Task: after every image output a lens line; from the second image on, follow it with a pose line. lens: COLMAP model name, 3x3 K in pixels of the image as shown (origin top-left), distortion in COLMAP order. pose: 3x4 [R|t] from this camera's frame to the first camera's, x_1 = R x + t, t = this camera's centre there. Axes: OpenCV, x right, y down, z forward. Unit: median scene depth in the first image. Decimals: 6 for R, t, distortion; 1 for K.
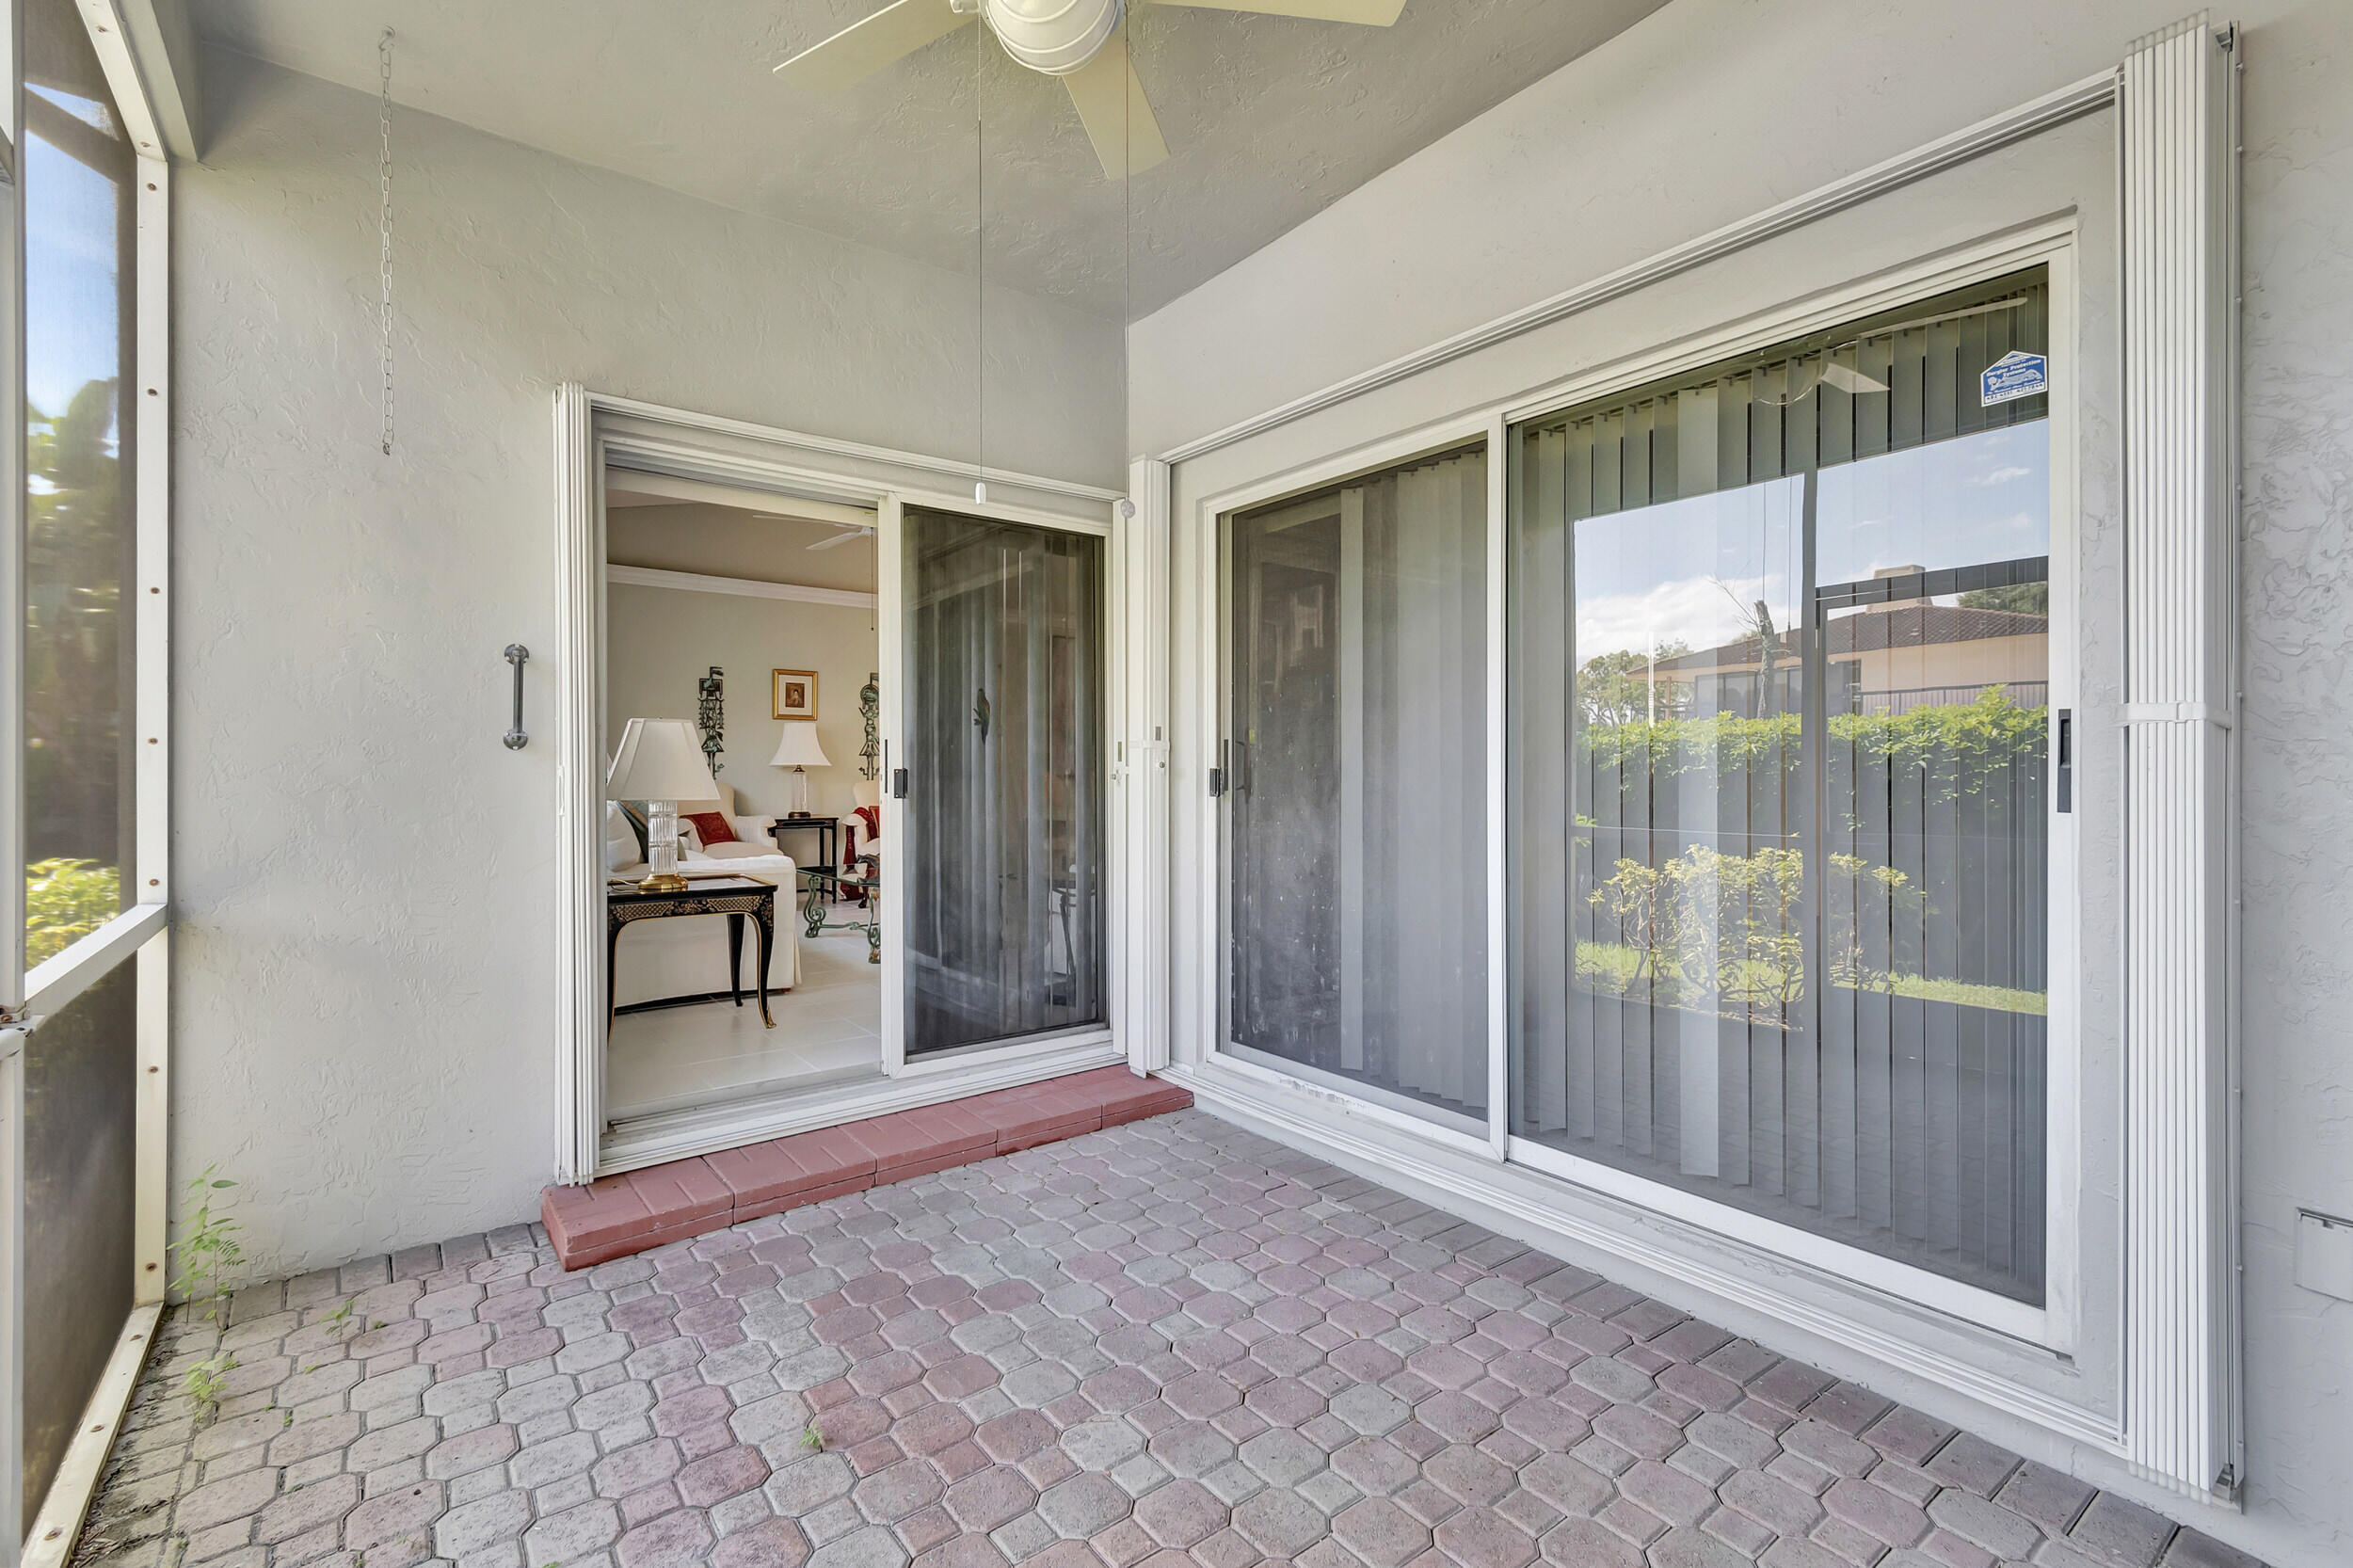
lens RADIAL K [[1063.8, 0, 1175.7], [0, 1063.8, 777.1], [0, 0, 1]] dist [0.002233, 0.000024]
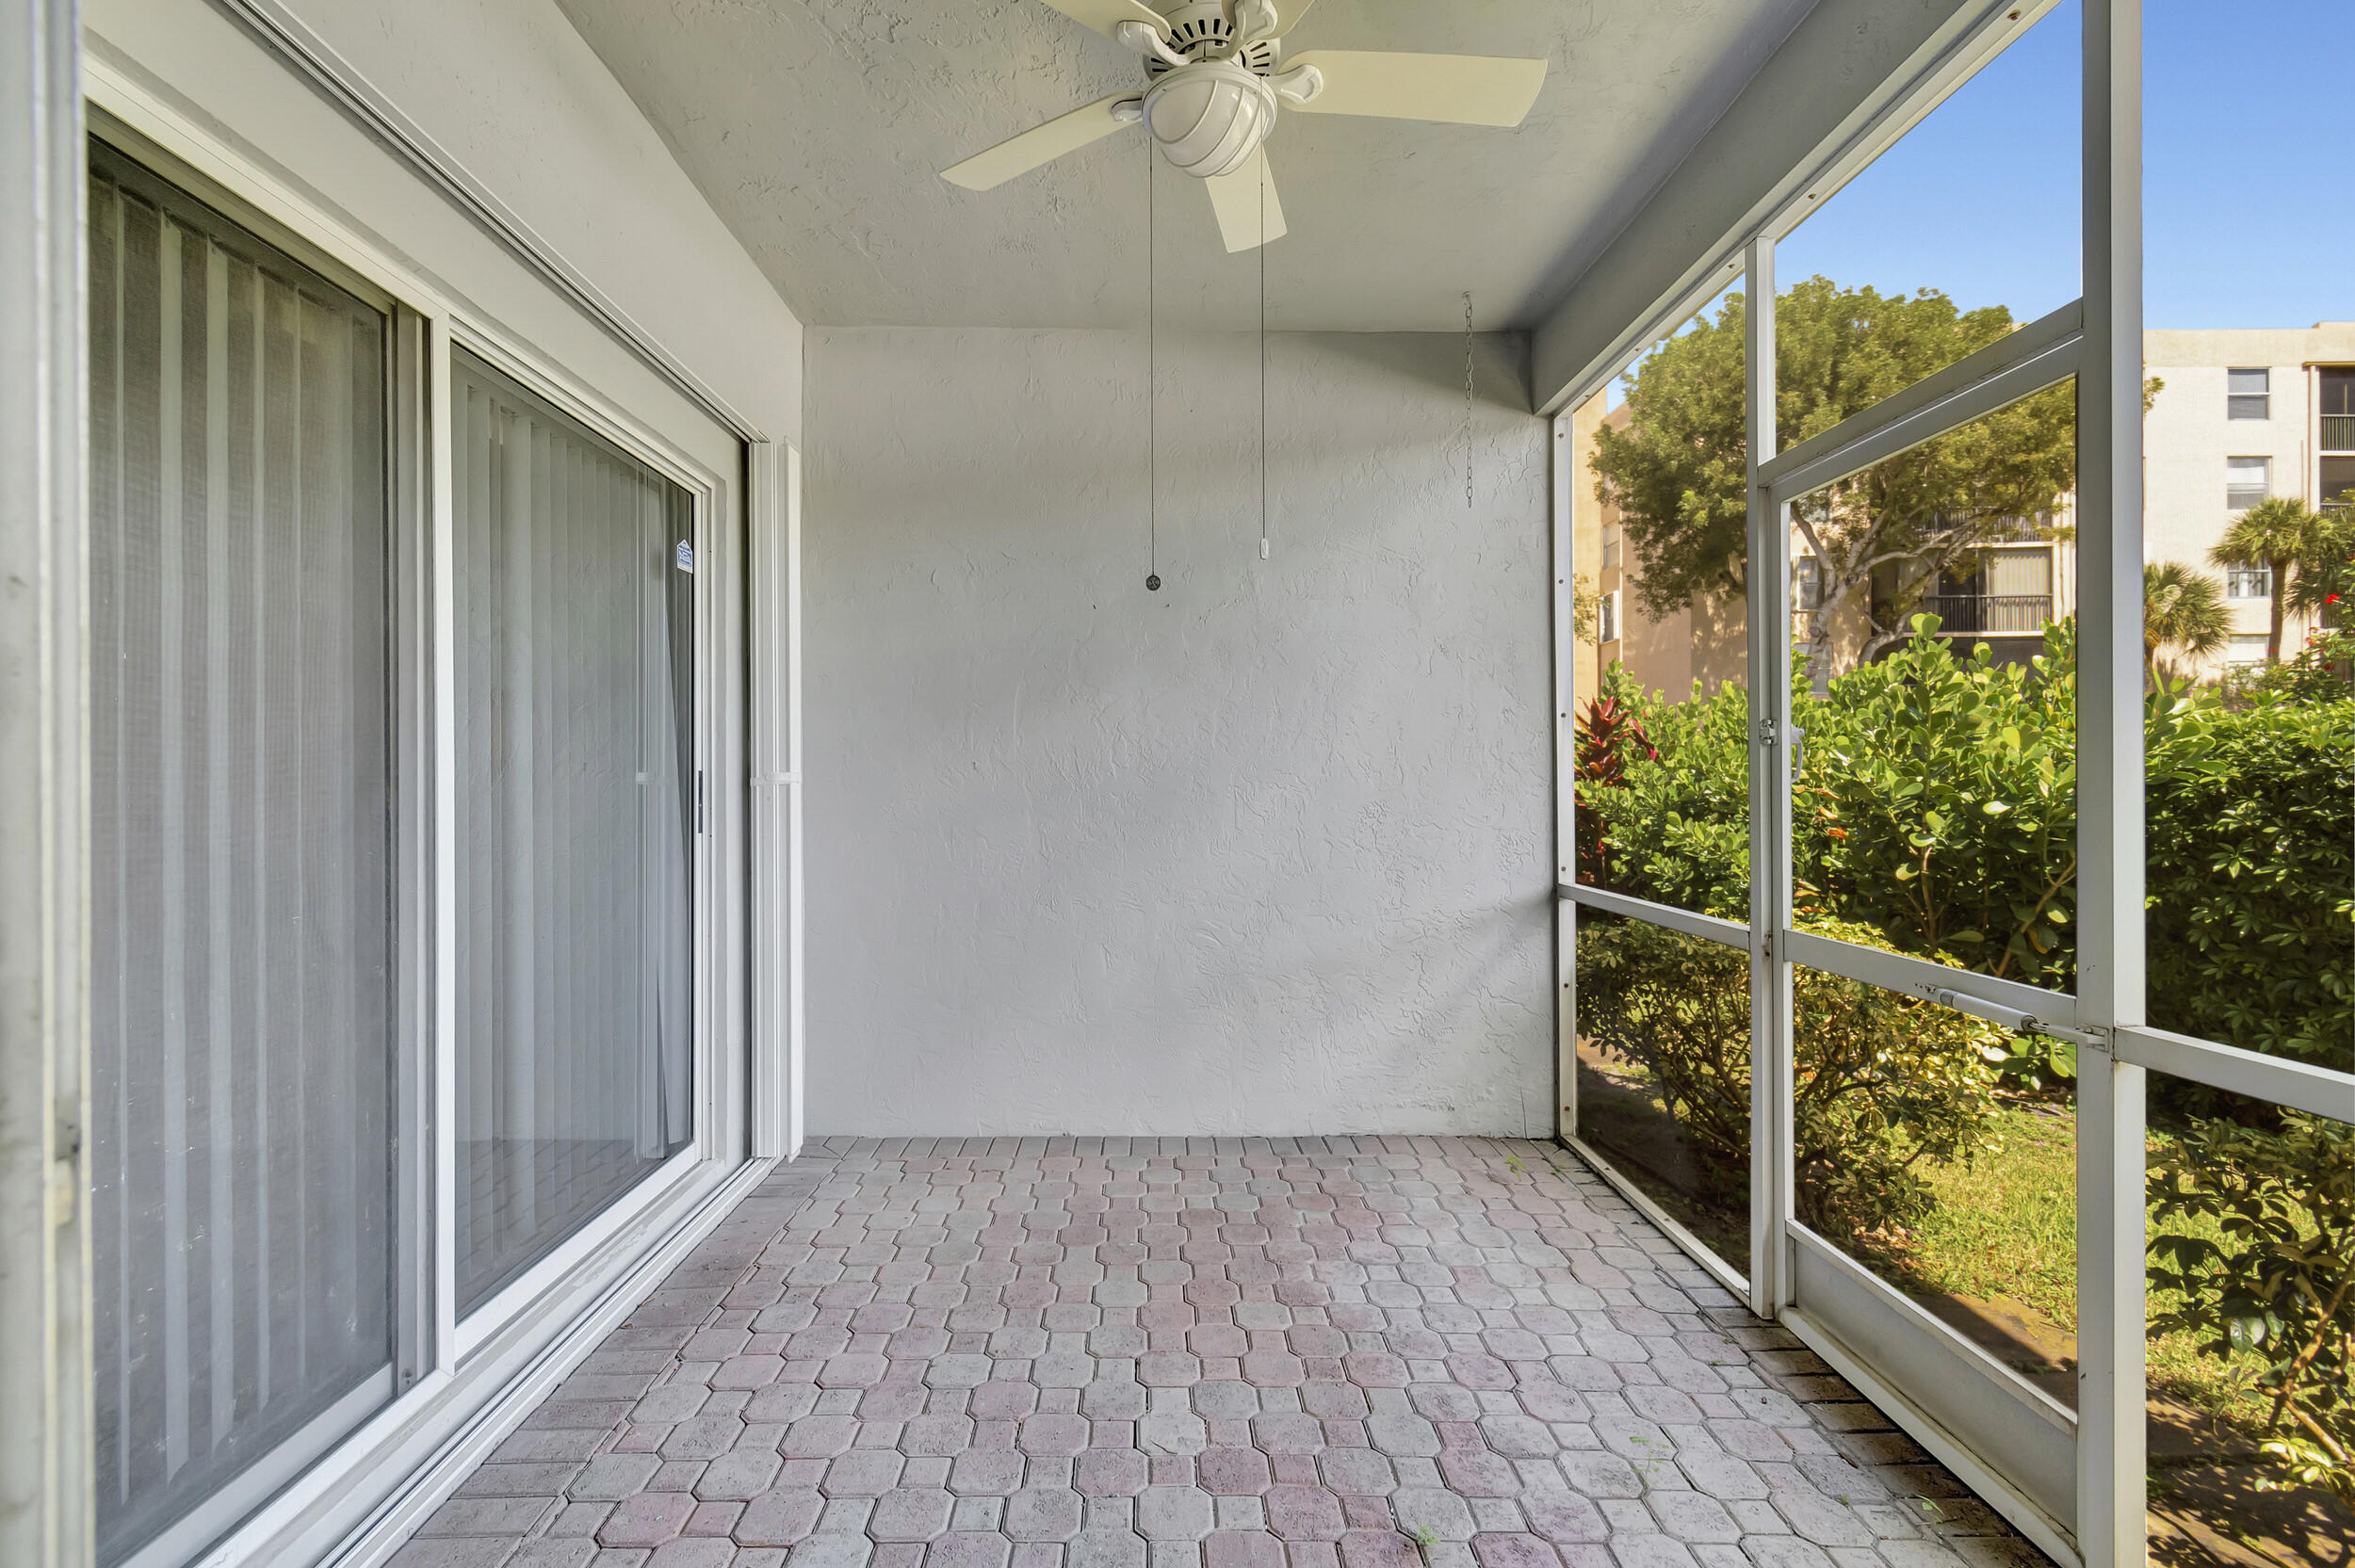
lens RADIAL K [[1064.6, 0, 1176.7], [0, 1064.6, 777.1], [0, 0, 1]] dist [0.002233, 0.000024]
pose [[-0.803774, 0.005765, 0.594907, -0.435958], [0.006373, 0.999979, -0.001080, -0.021871], [-0.594900, 0.002924, -0.803794, 1.122522]]
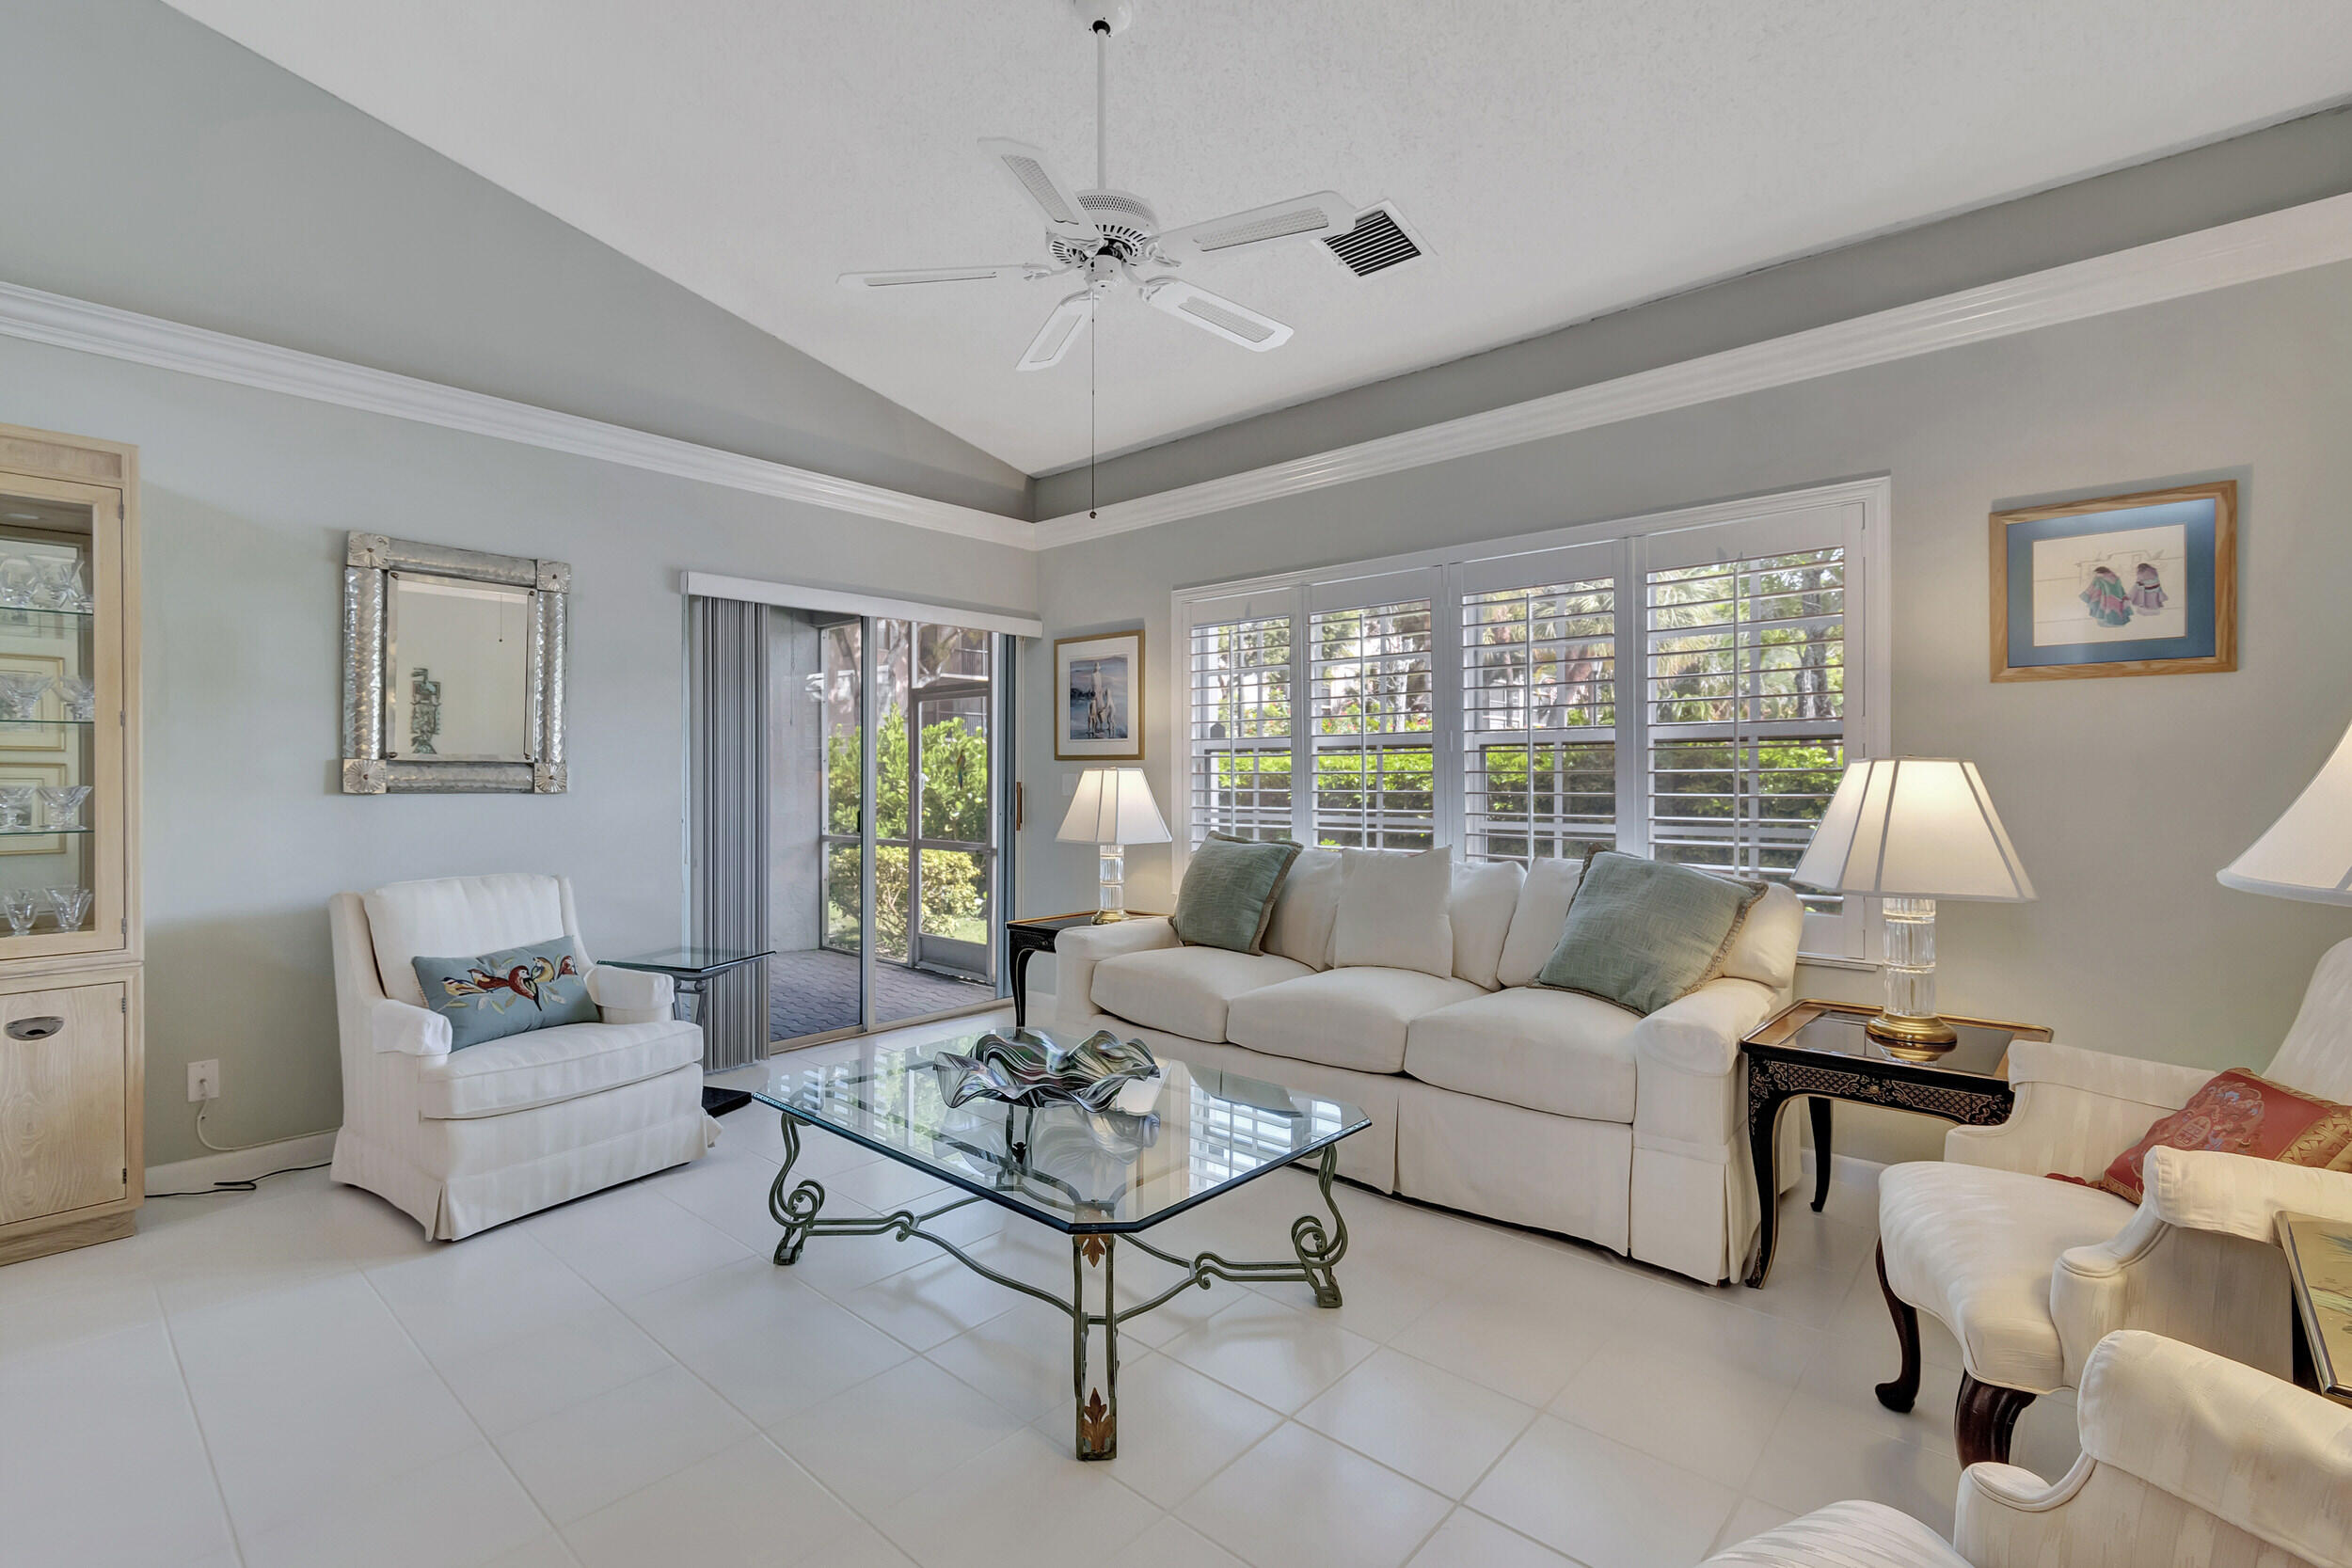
lens RADIAL K [[1049.8, 0, 1146.5], [0, 1049.8, 780.3], [0, 0, 1]] dist [-0.000295, 0.000047]
pose [[-0.986361, -0.000553, -0.164595, -0.441270], [-0.001774, 0.999972, 0.007272, -0.062113], [0.164586, 0.007465, -0.986335, 2.718047]]
